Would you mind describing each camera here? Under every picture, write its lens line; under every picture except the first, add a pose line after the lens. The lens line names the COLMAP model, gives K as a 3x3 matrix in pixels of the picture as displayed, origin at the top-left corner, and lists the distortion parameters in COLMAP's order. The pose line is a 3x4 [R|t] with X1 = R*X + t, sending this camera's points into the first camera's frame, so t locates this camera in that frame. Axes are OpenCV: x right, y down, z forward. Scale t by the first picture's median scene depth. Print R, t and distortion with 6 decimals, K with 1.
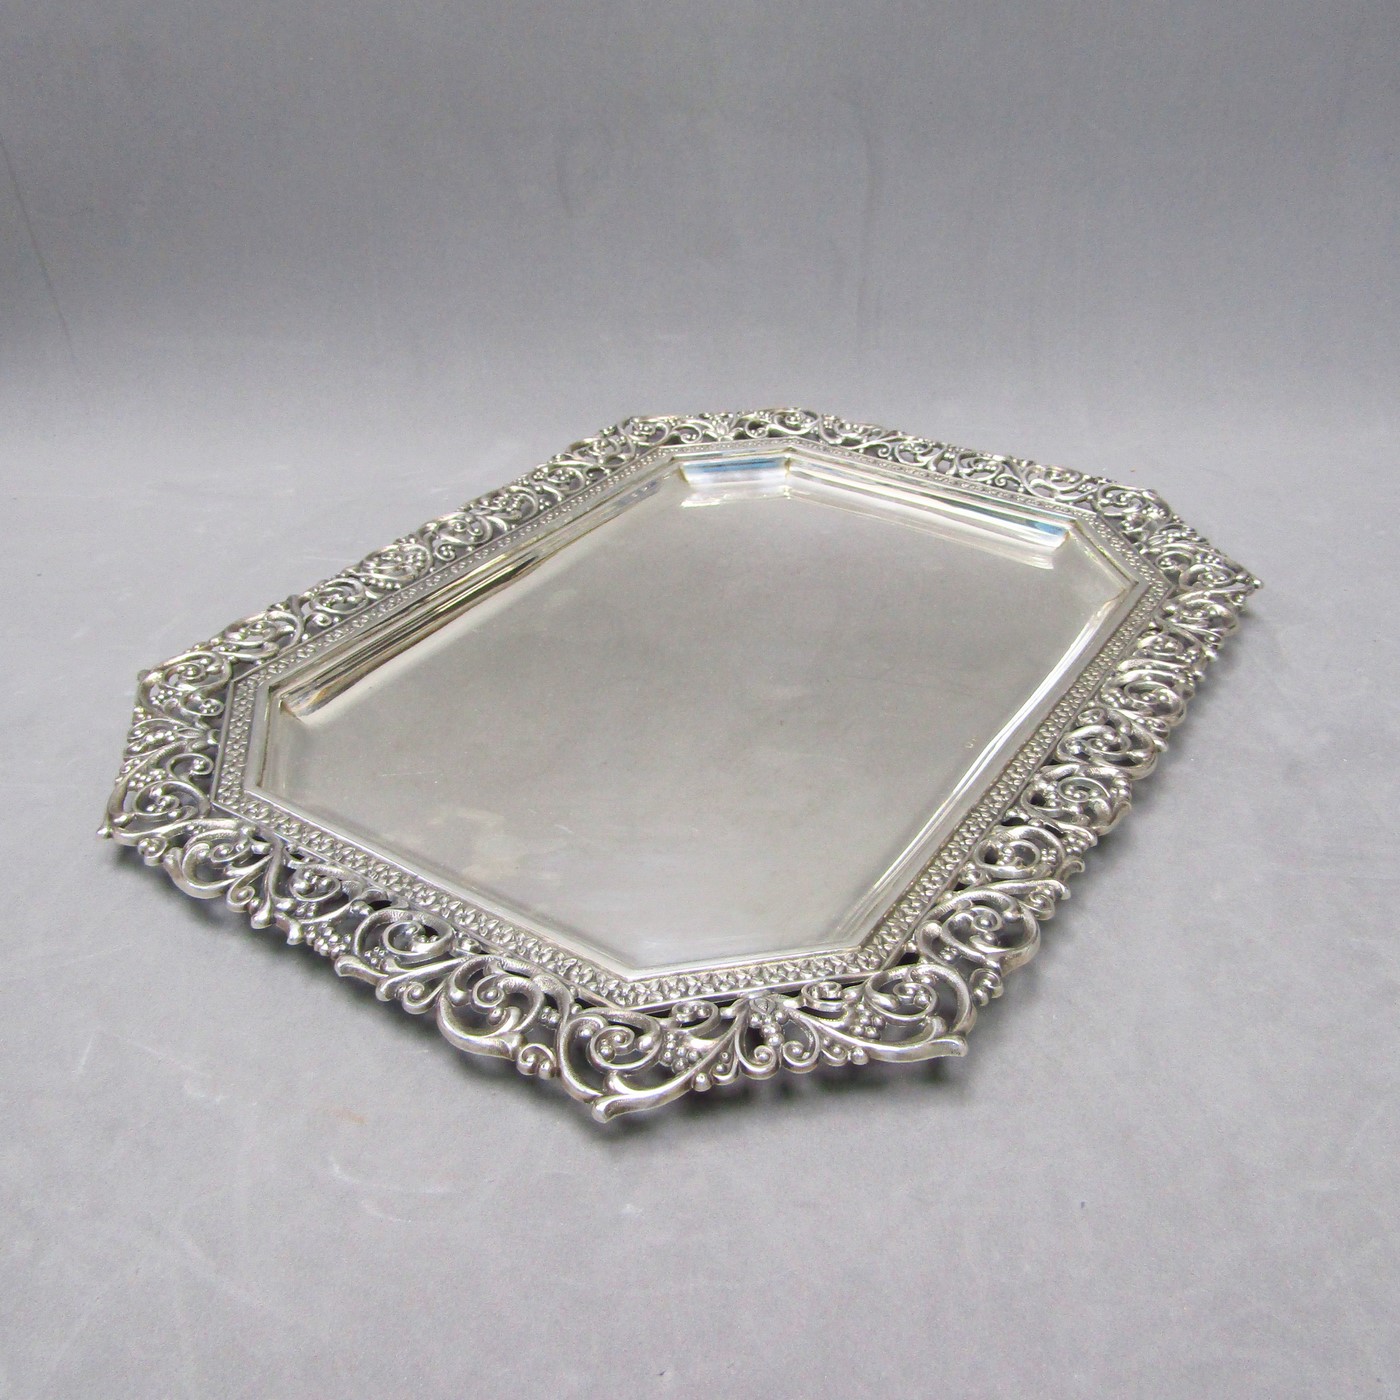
lens RADIAL K [[1325.0, 0, 730.3], [0, 1325.0, 703.3], [0, 0, 1]] dist [-0.005705, 0.007902]
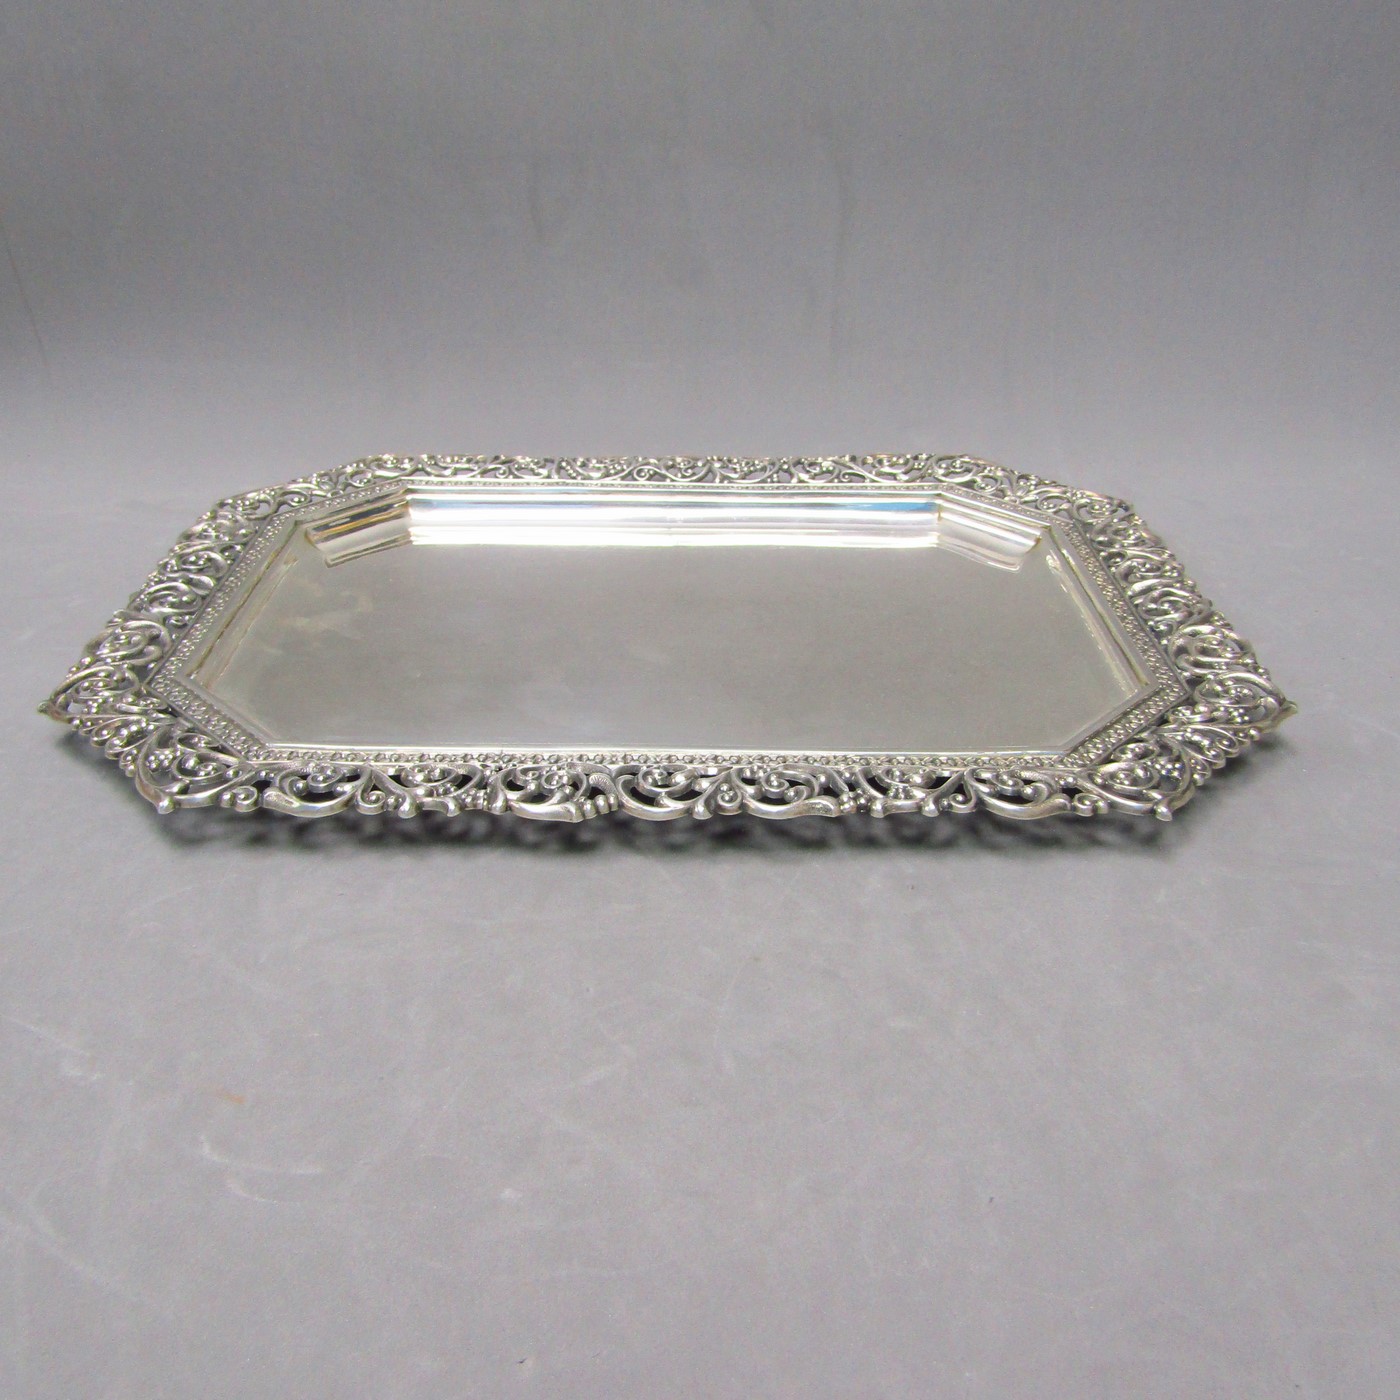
lens RADIAL K [[1325.0, 0, 730.3], [0, 1325.0, 703.3], [0, 0, 1]] dist [-0.005705, 0.007902]
pose [[0.999743, 0.011293, -0.019647, 0.095513], [-0.012481, 0.998033, -0.061440, 0.087111], [0.018915, 0.061670, 0.997917, 0.037213]]
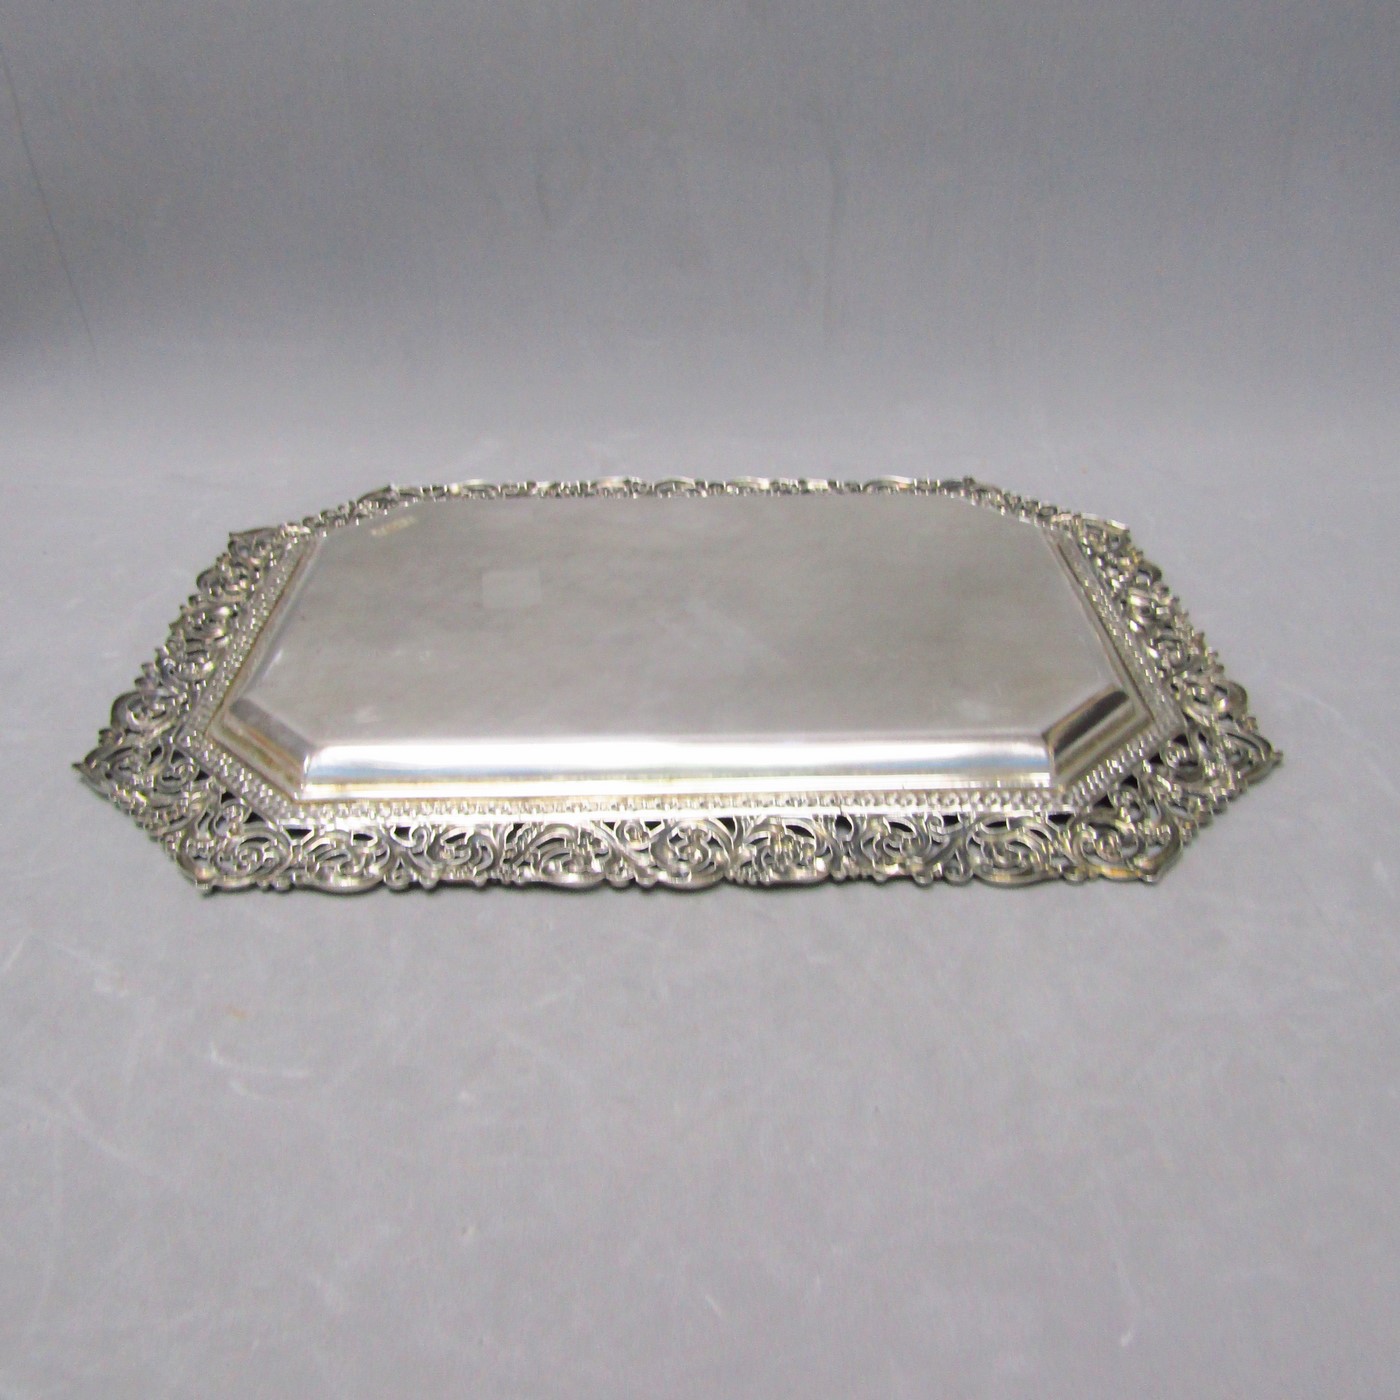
lens RADIAL K [[1325.0, 0, 730.3], [0, 1325.0, 703.3], [0, 0, 1]] dist [-0.005705, 0.007902]
pose [[0.997797, 0.018085, -0.063830, 0.208801], [-0.019305, 0.999642, -0.018545, 0.066977], [0.063472, 0.019737, 0.997788, -0.101363]]
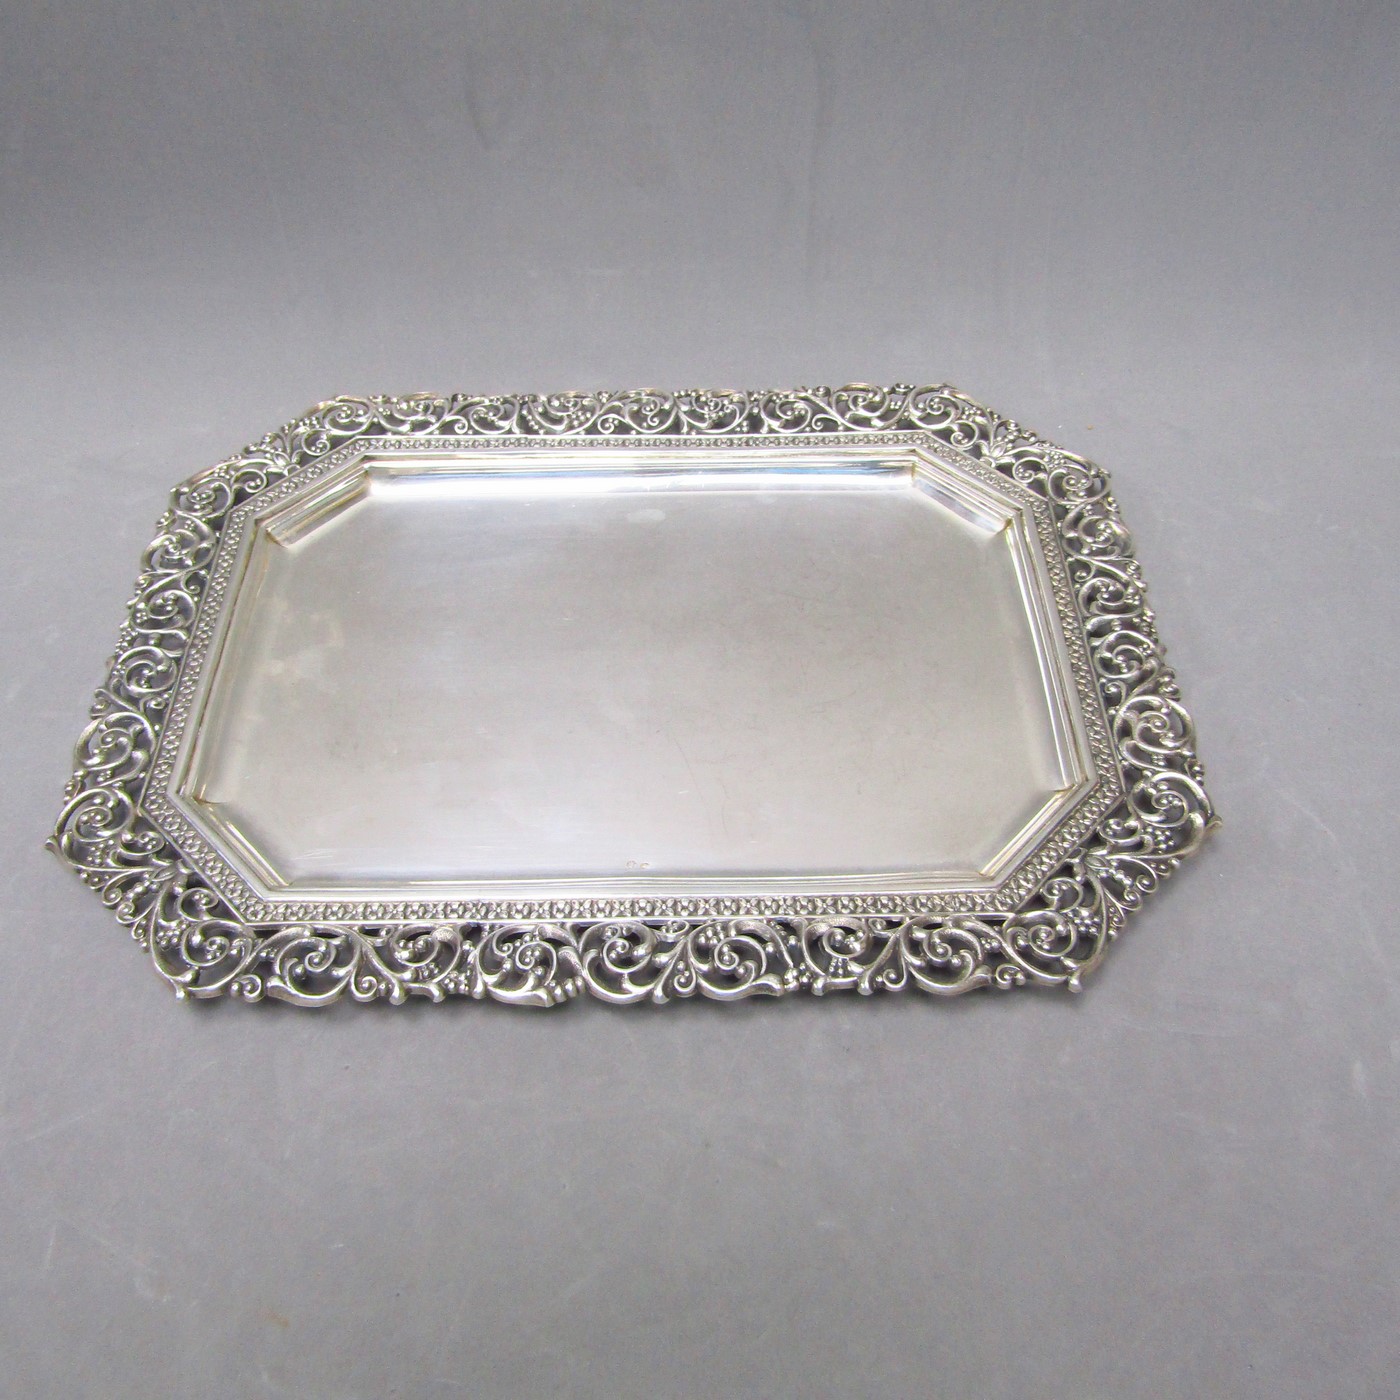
lens RADIAL K [[1325.0, 0, 730.3], [0, 1325.0, 703.3], [0, 0, 1]] dist [-0.005705, 0.007902]
pose [[0.999748, 0.011186, -0.019466, 0.141874], [-0.004668, 0.951653, 0.307140, -0.596672], [0.021961, -0.306972, 0.951465, 0.055742]]
